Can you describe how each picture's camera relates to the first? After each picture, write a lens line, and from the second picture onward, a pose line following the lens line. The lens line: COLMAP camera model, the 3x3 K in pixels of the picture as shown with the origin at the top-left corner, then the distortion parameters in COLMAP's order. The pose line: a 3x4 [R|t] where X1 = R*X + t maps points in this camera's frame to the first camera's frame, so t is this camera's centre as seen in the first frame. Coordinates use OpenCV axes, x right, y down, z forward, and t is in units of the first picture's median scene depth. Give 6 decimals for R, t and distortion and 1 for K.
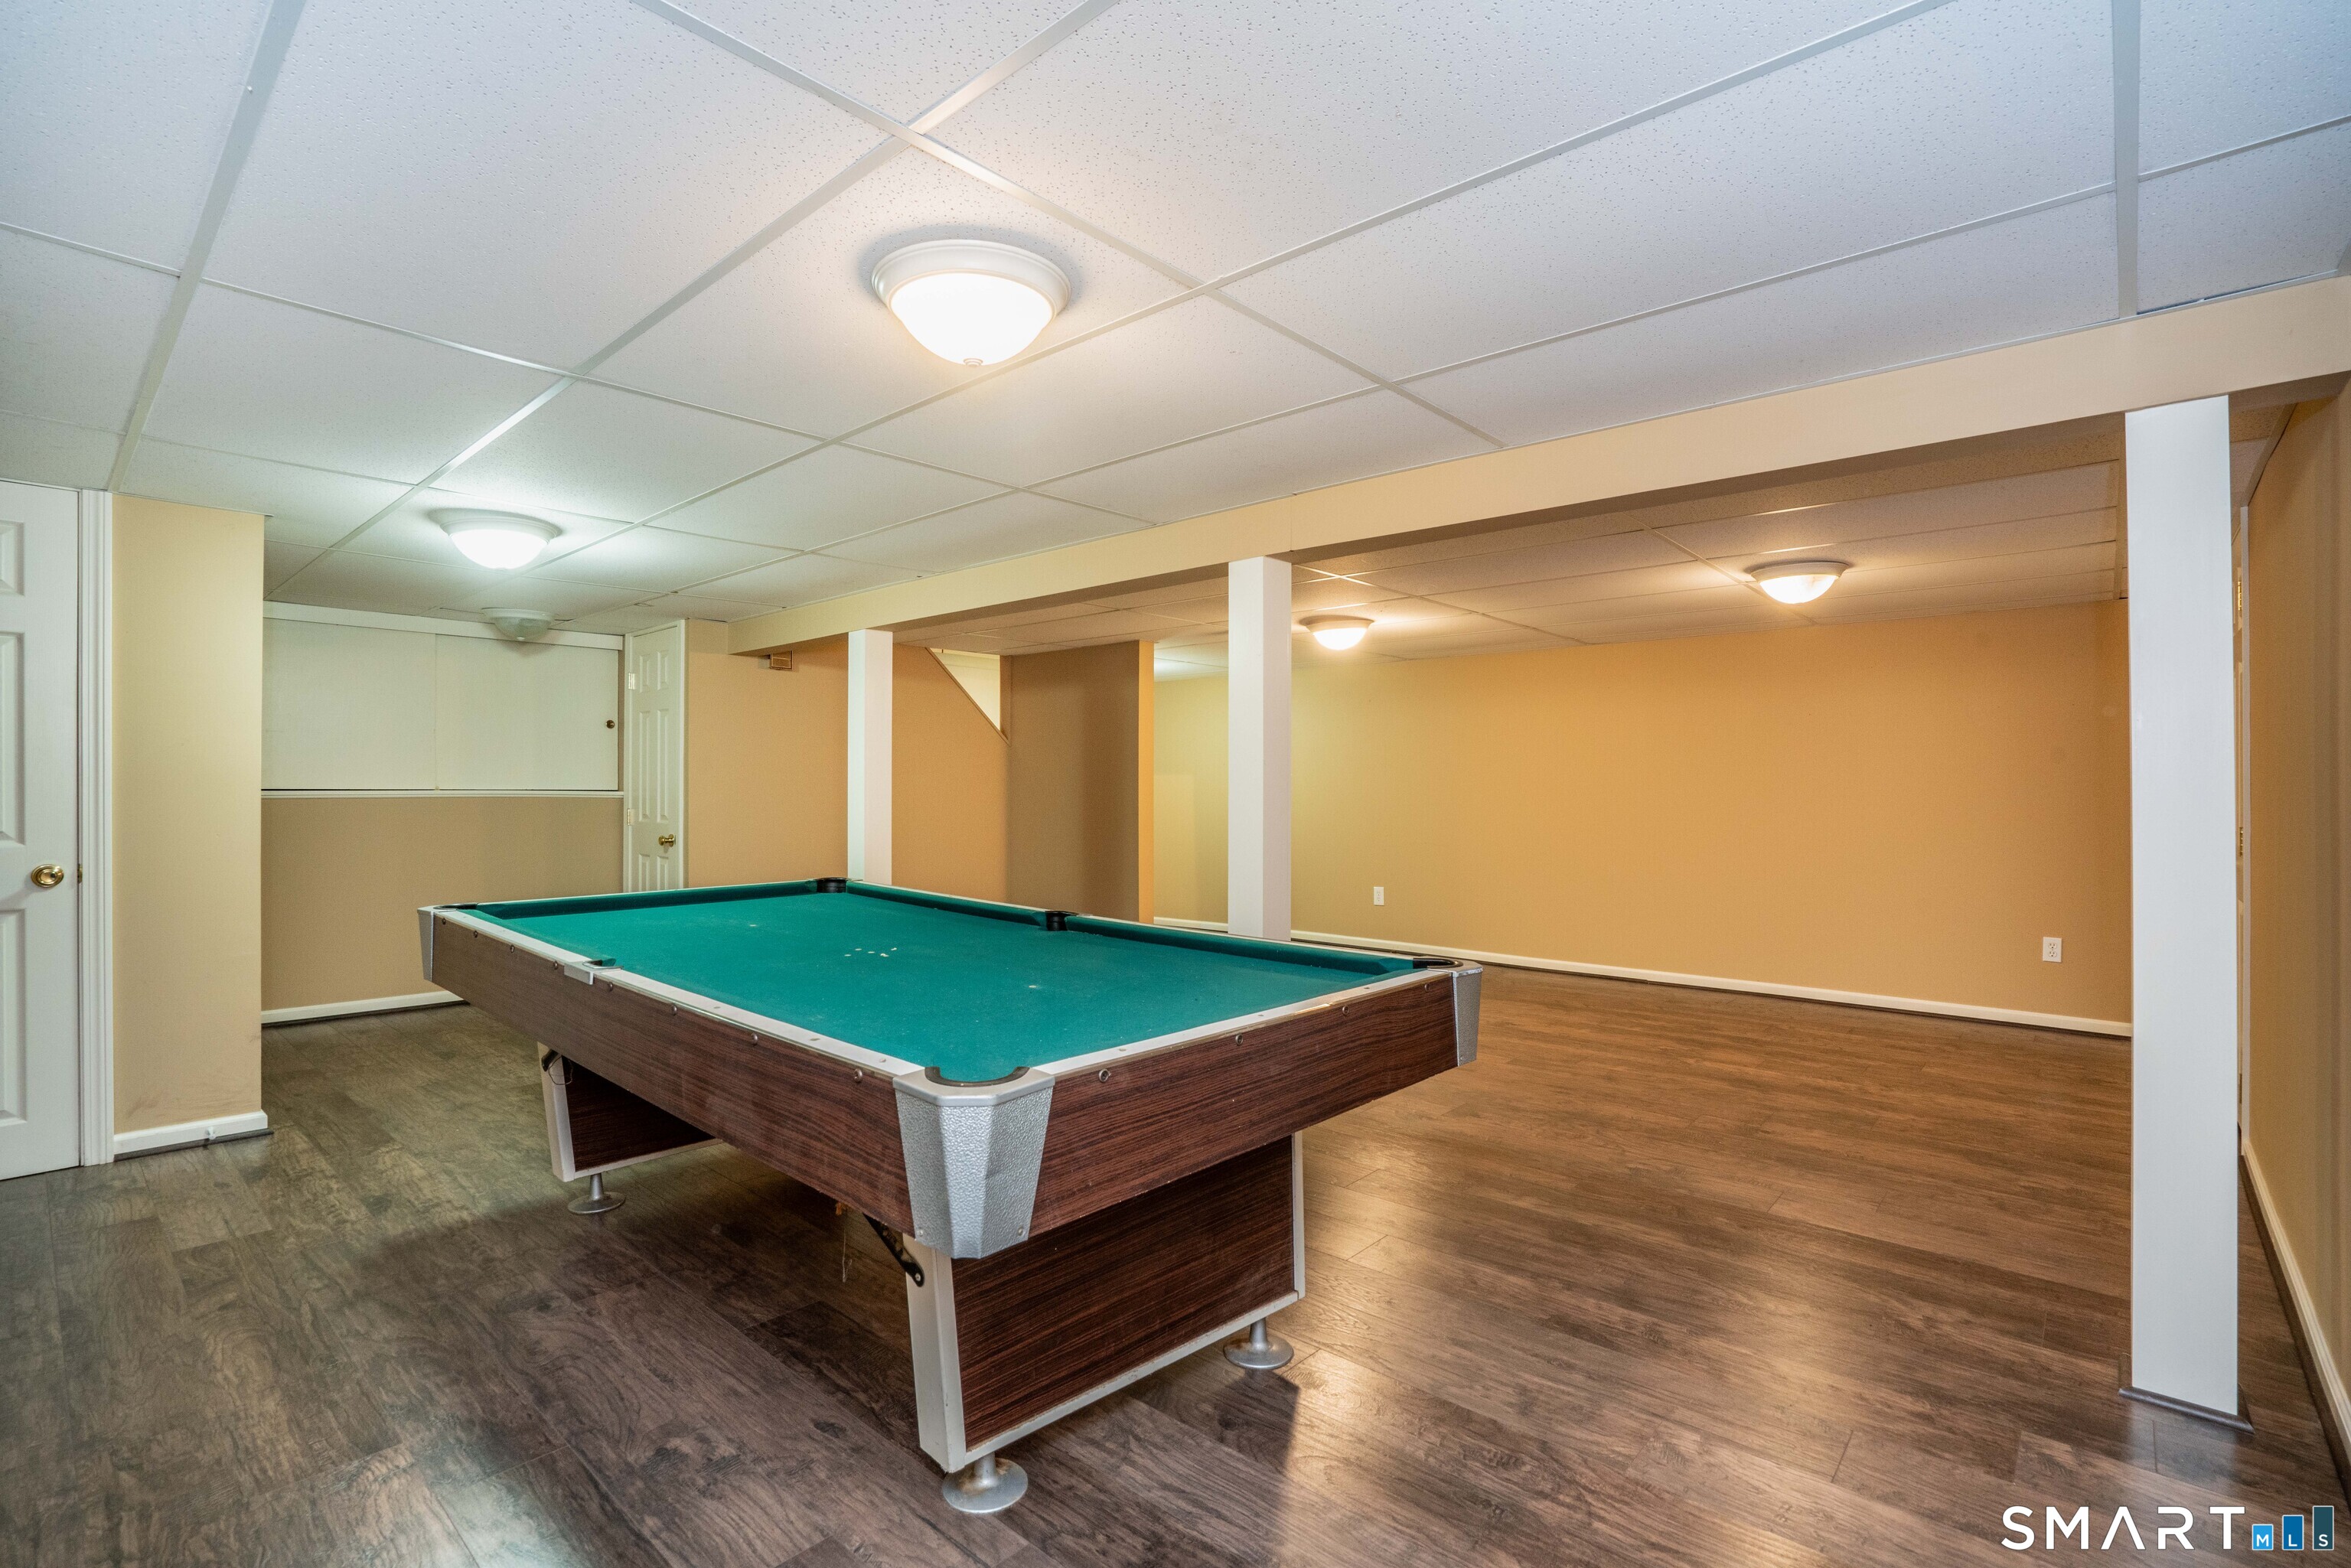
lens RADIAL K [[1096.8, 0, 1175.5], [0, 1096.8, 784.0], [0, 0, 1]] dist [-0.046653, 0.012702]
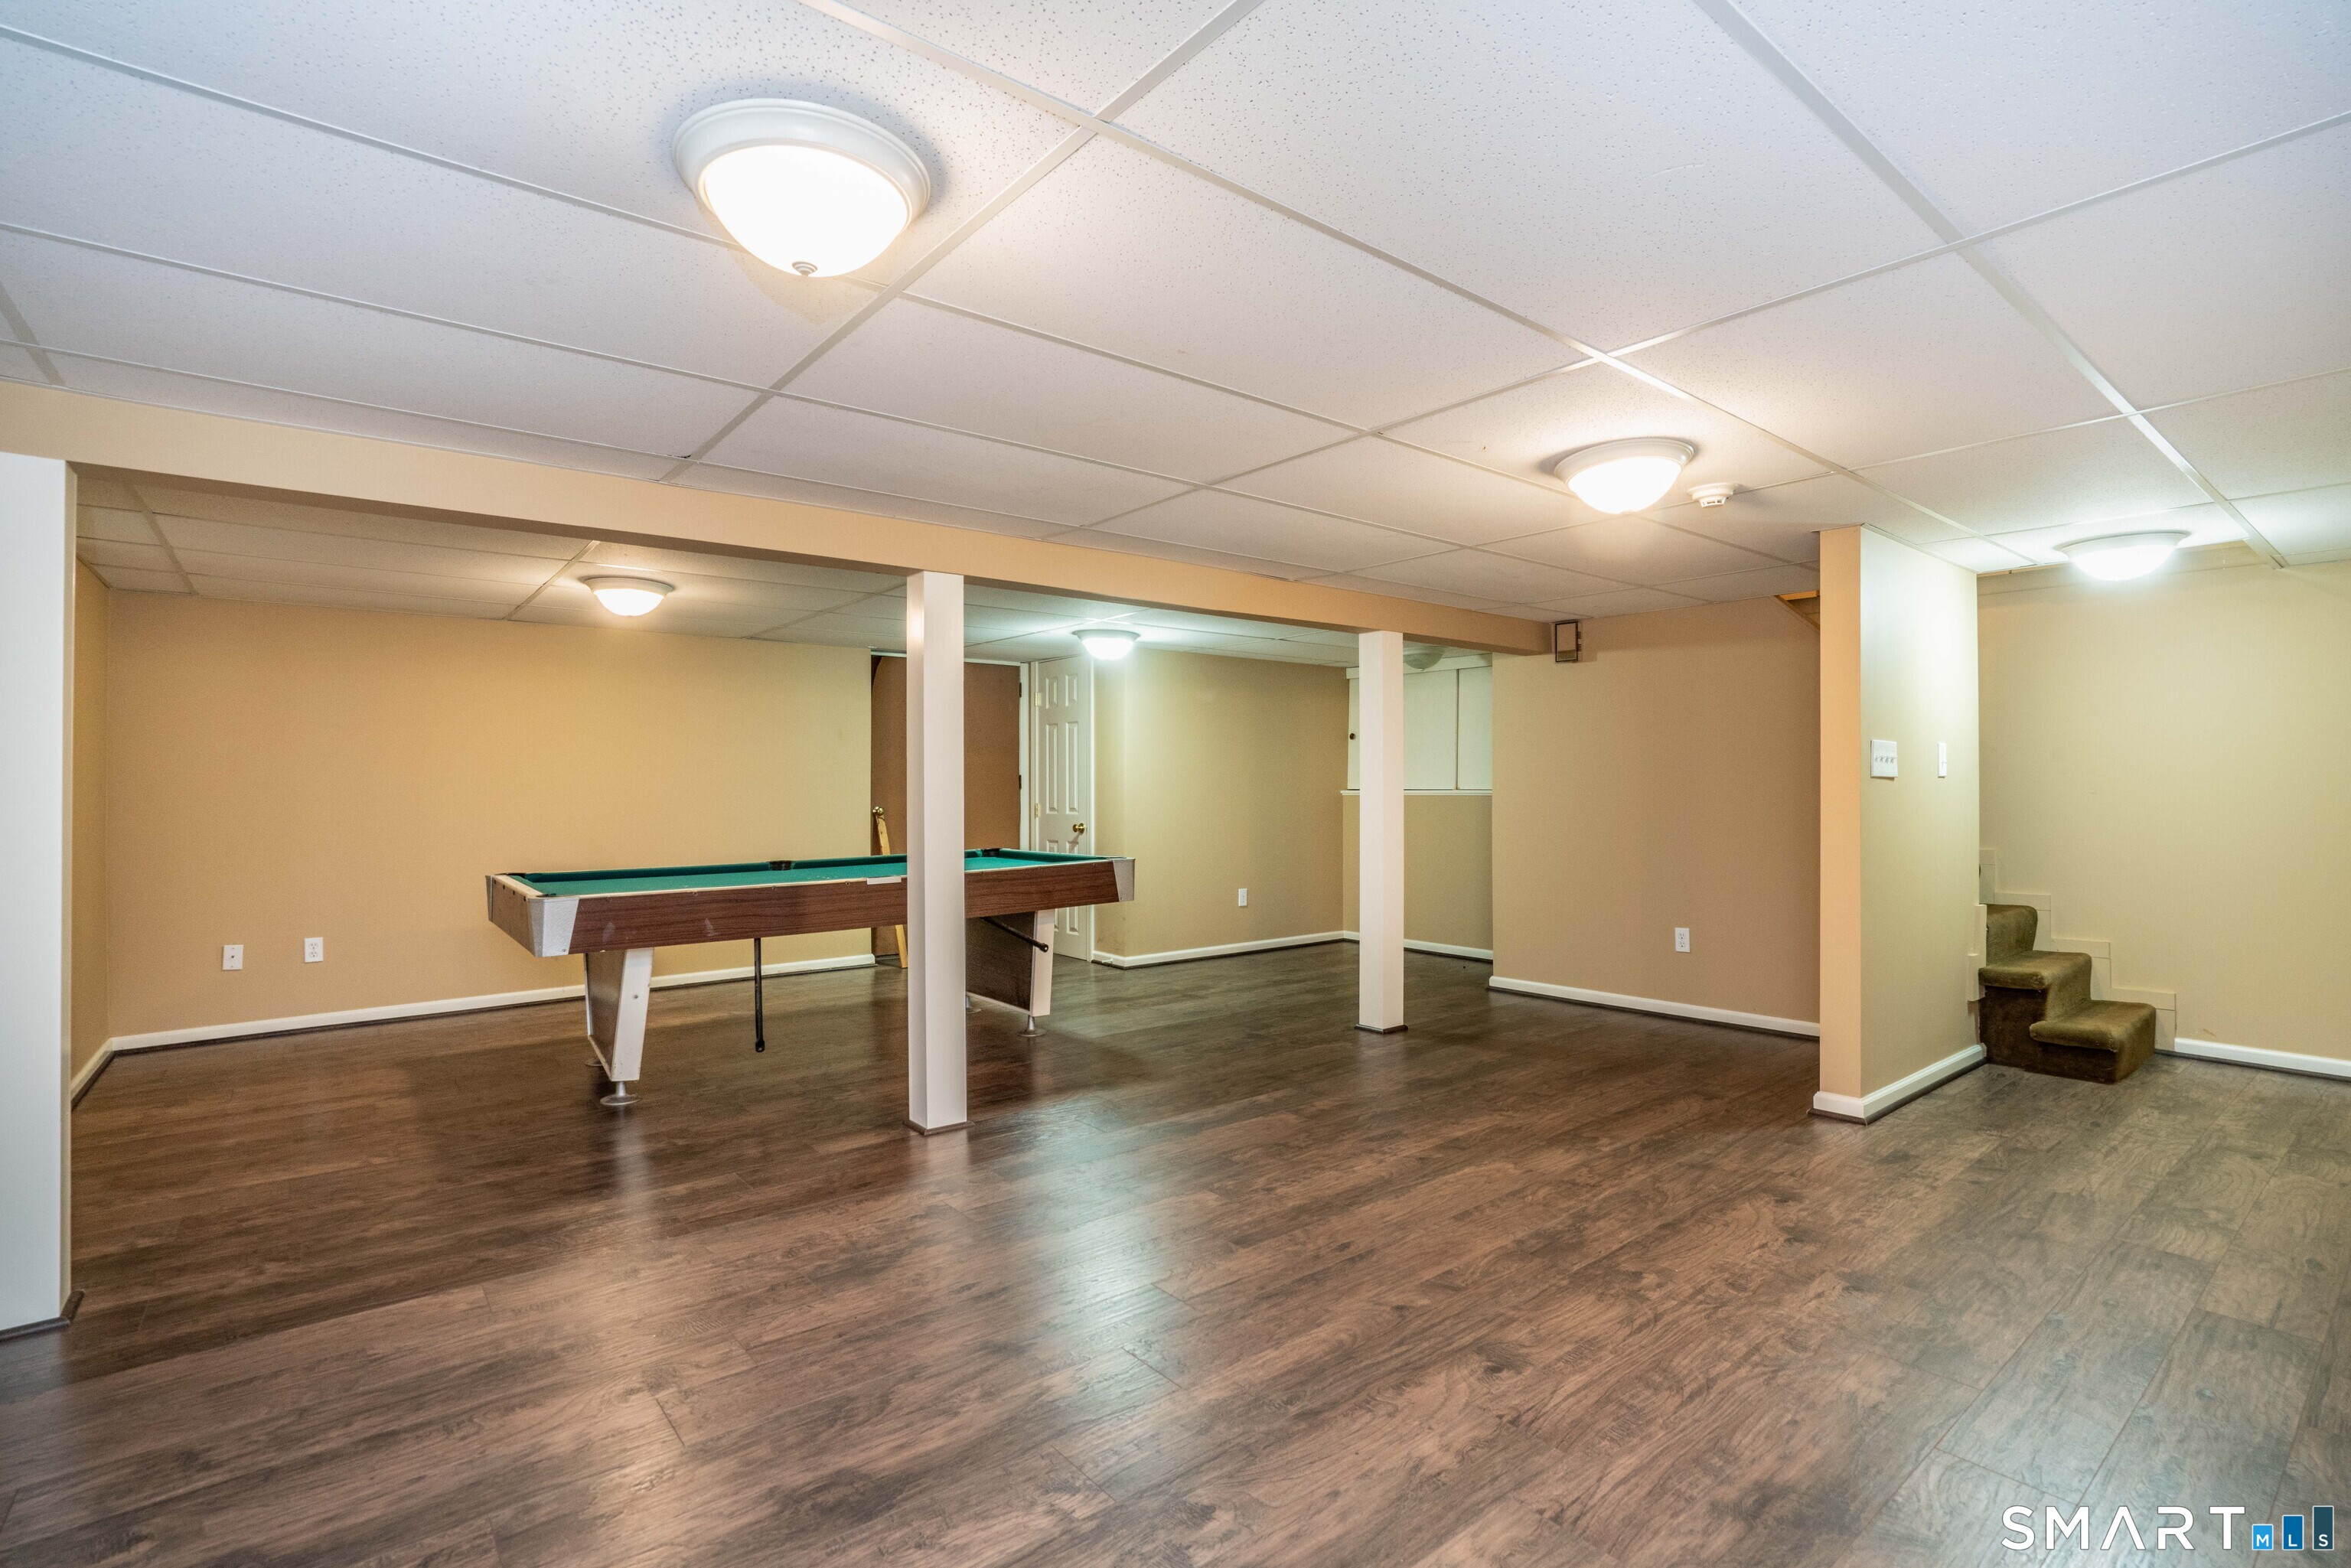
lens RADIAL K [[1096.8, 0, 1175.5], [0, 1096.8, 784.0], [0, 0, 1]] dist [-0.046653, 0.012702]
pose [[-0.171917, -0.007827, -0.985080, 1.476959], [0.006304, 0.999939, -0.009045, 0.011690], [0.985091, -0.007765, -0.171857, 1.928288]]
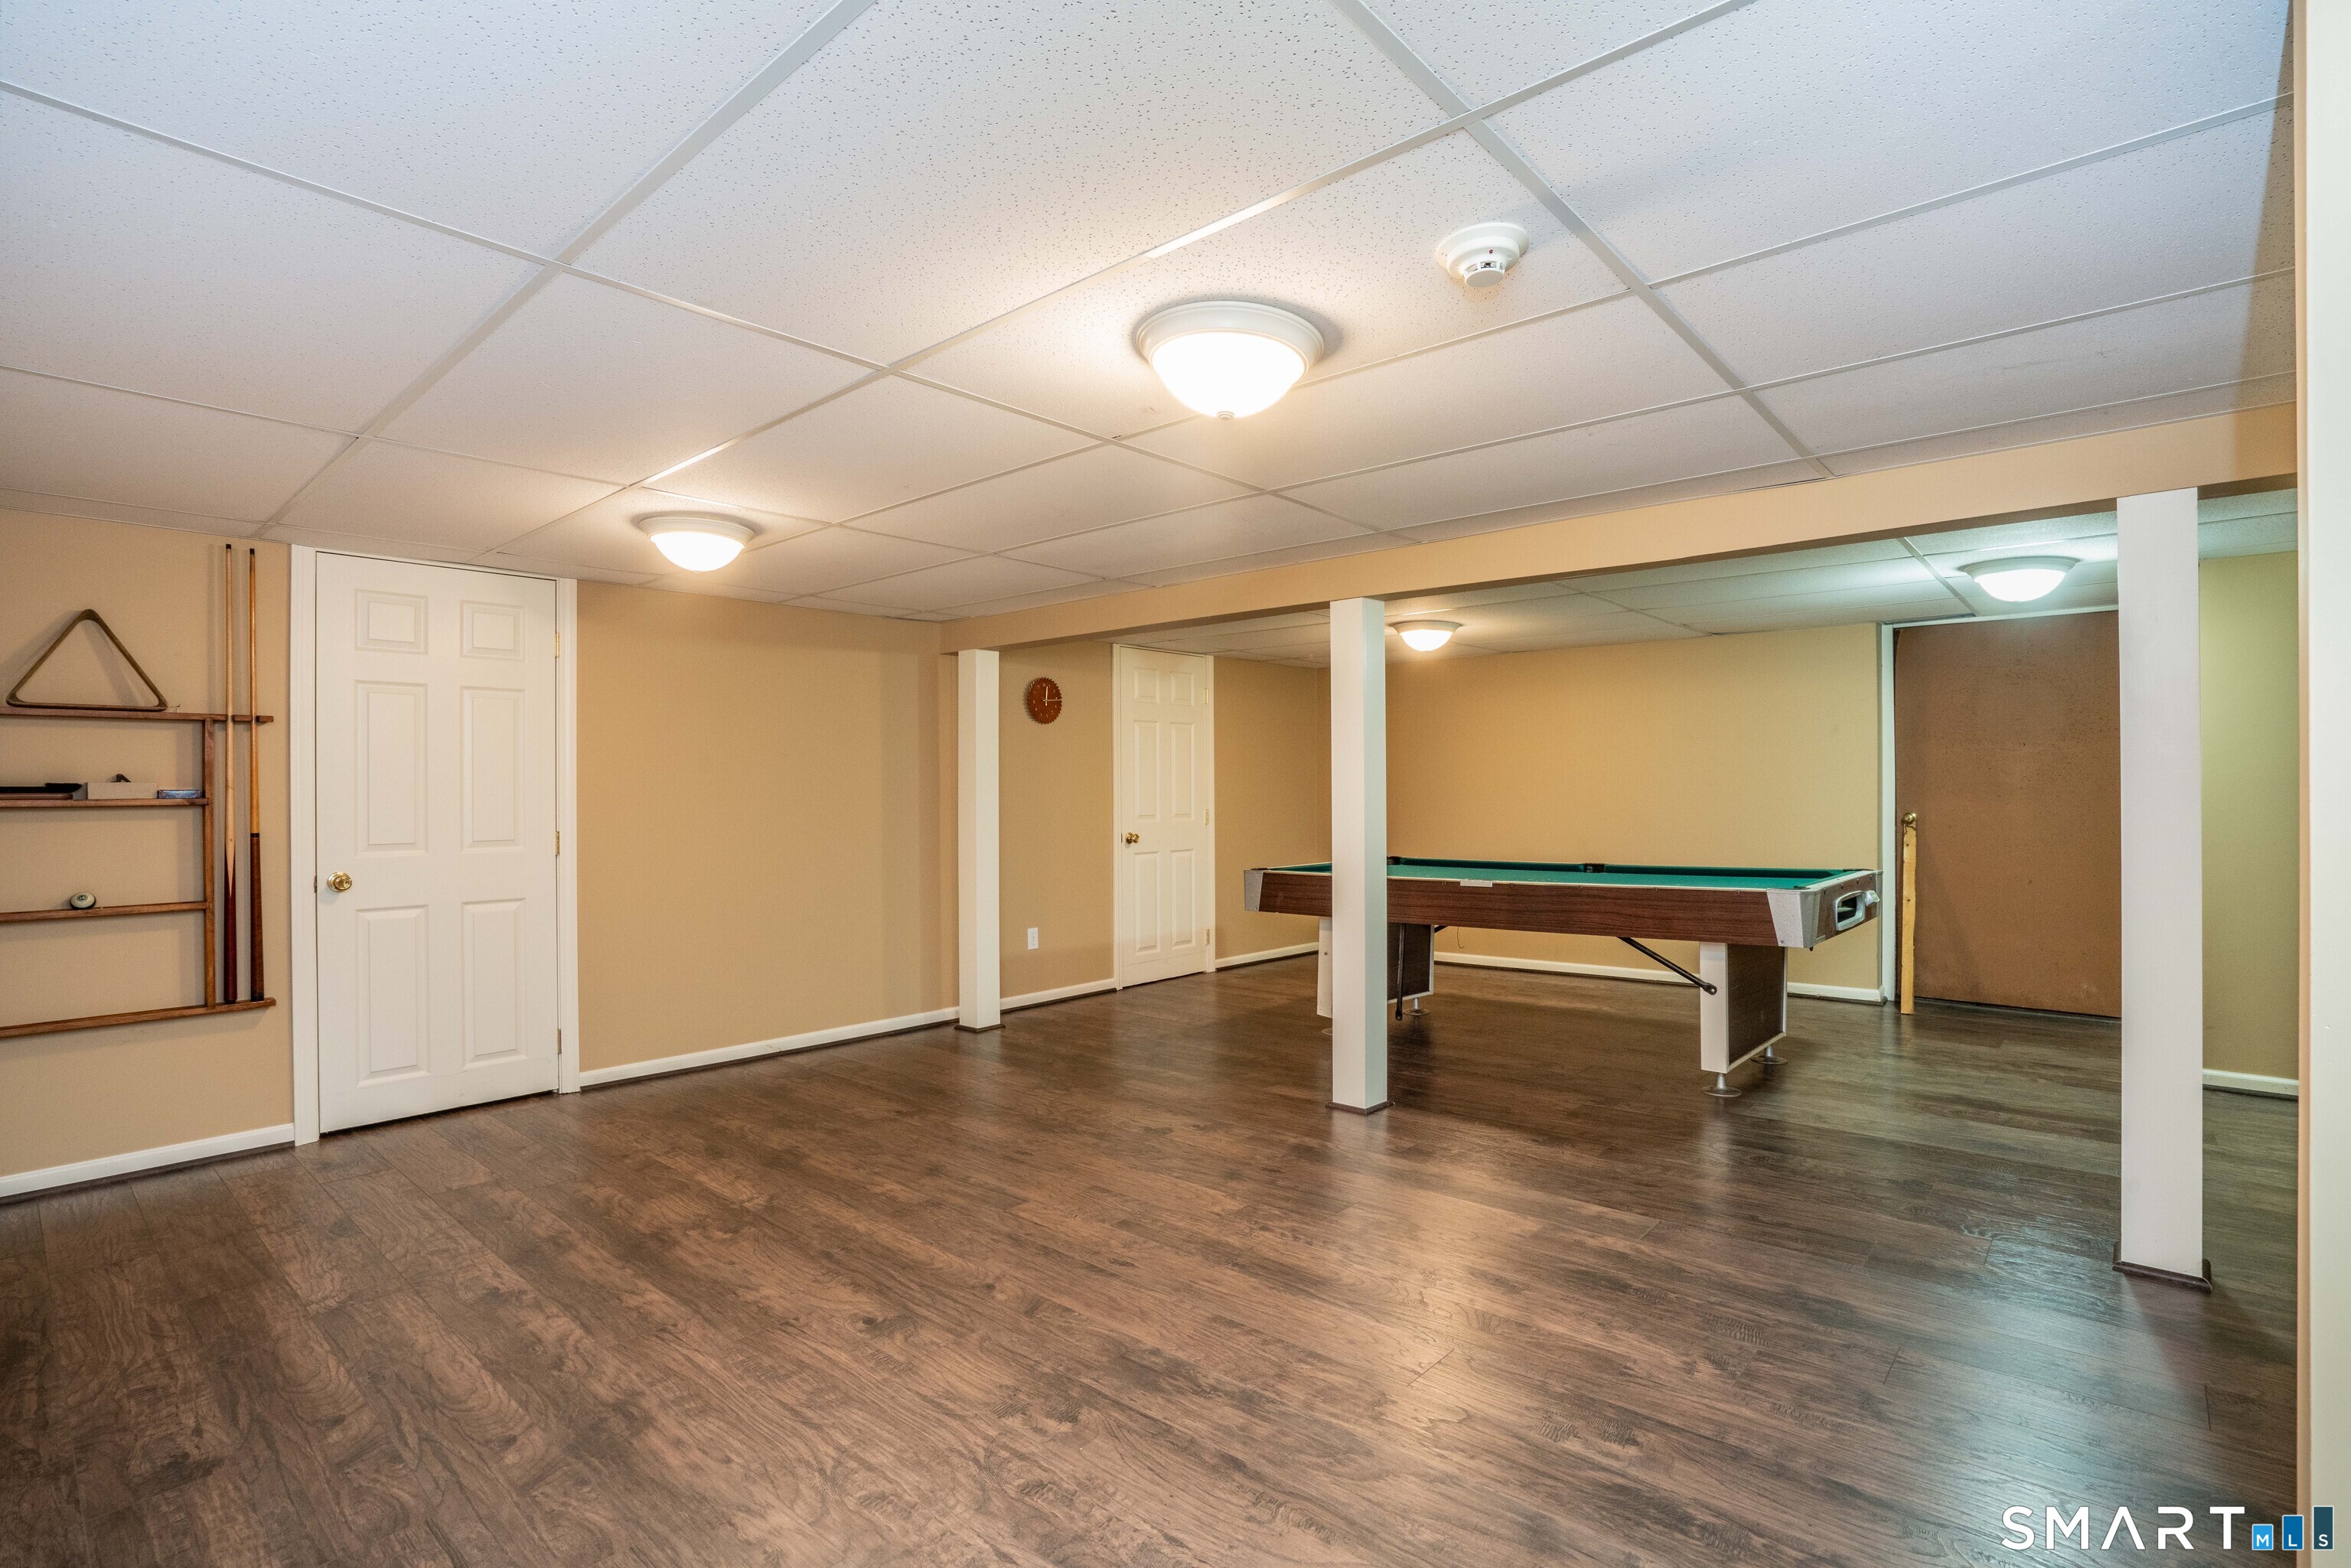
lens RADIAL K [[1096.8, 0, 1175.5], [0, 1096.8, 784.0], [0, 0, 1]] dist [-0.046653, 0.012702]
pose [[-0.999998, 0.001645, 0.001180, 0.367043], [0.001636, 0.999970, -0.007544, -0.004462], [-0.001192, -0.007542, -0.999971, 2.949442]]
